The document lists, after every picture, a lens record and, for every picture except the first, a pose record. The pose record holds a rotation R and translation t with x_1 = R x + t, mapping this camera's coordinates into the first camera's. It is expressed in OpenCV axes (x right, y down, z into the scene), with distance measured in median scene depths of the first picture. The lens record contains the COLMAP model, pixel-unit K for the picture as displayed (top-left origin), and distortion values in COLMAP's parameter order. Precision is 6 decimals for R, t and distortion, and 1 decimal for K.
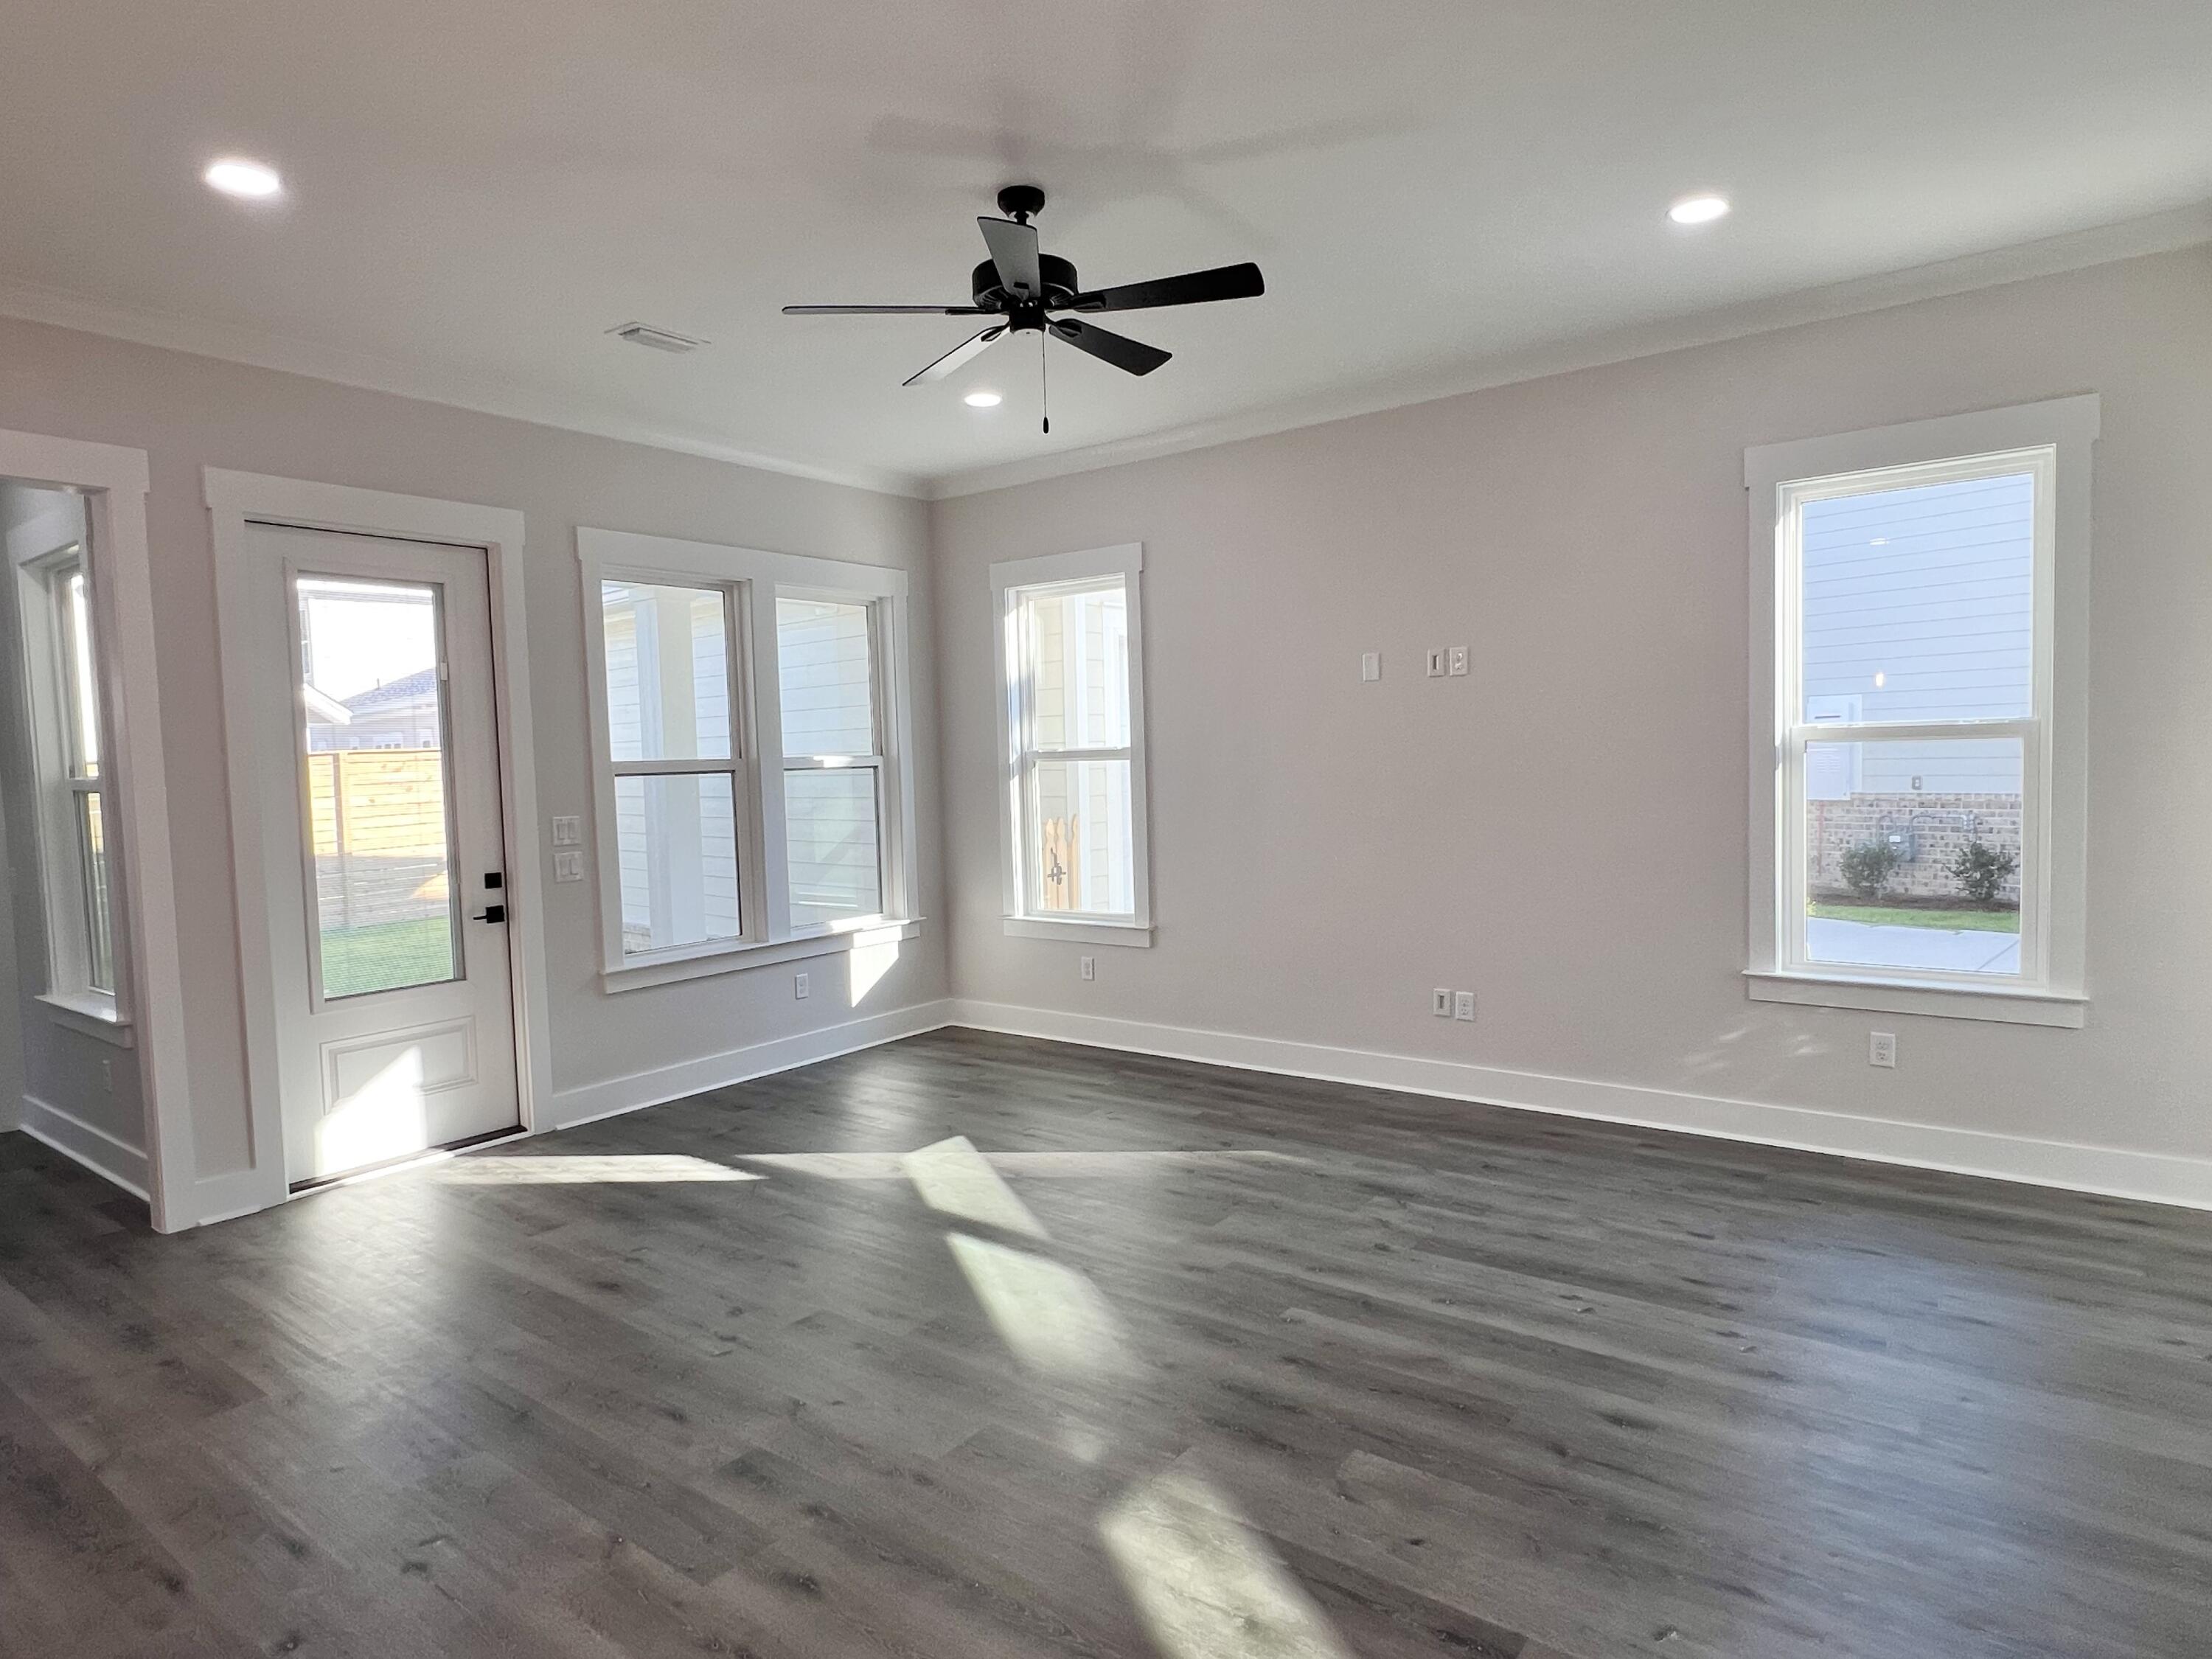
lens RADIAL K [[1252.0, 0, 1105.5], [0, 1252.0, 819.8], [0, 0, 1]] dist [-0.001562, -0.000946]
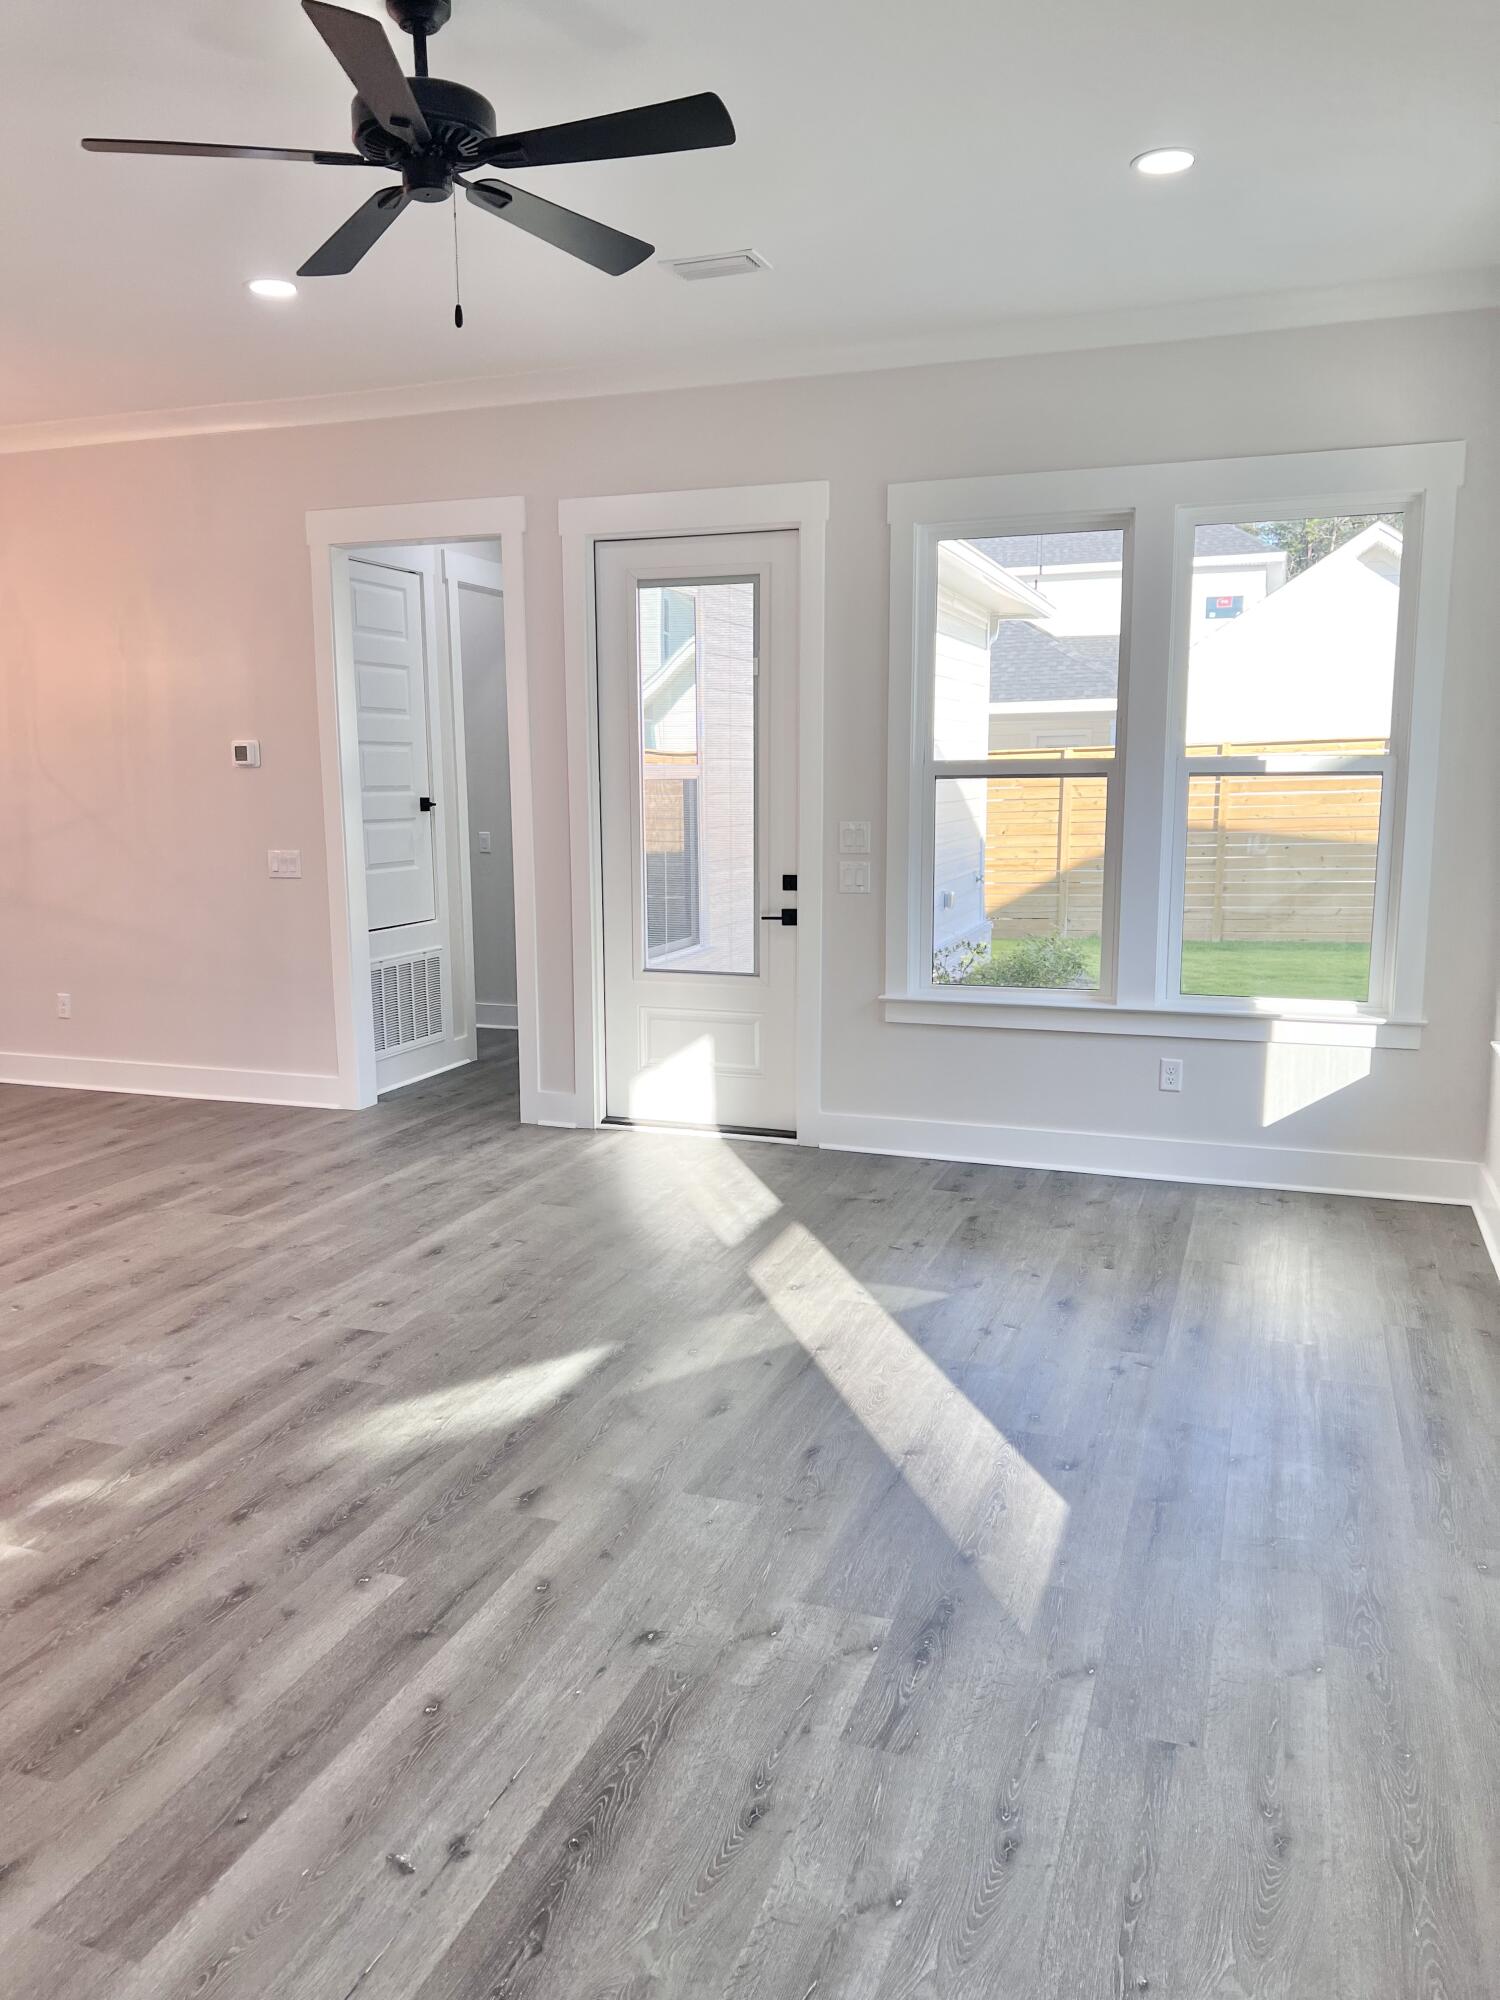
lens RADIAL K [[1495.8, 0, 735.1], [0, 1495.8, 1015.1], [0, 0, 1]] dist [0.066536, -0.072019]
pose [[0.290187, 0.181712, -0.939560, 0.714382], [-0.050254, 0.983346, 0.174659, -0.059893], [0.955650, -0.003467, 0.294486, 0.702983]]
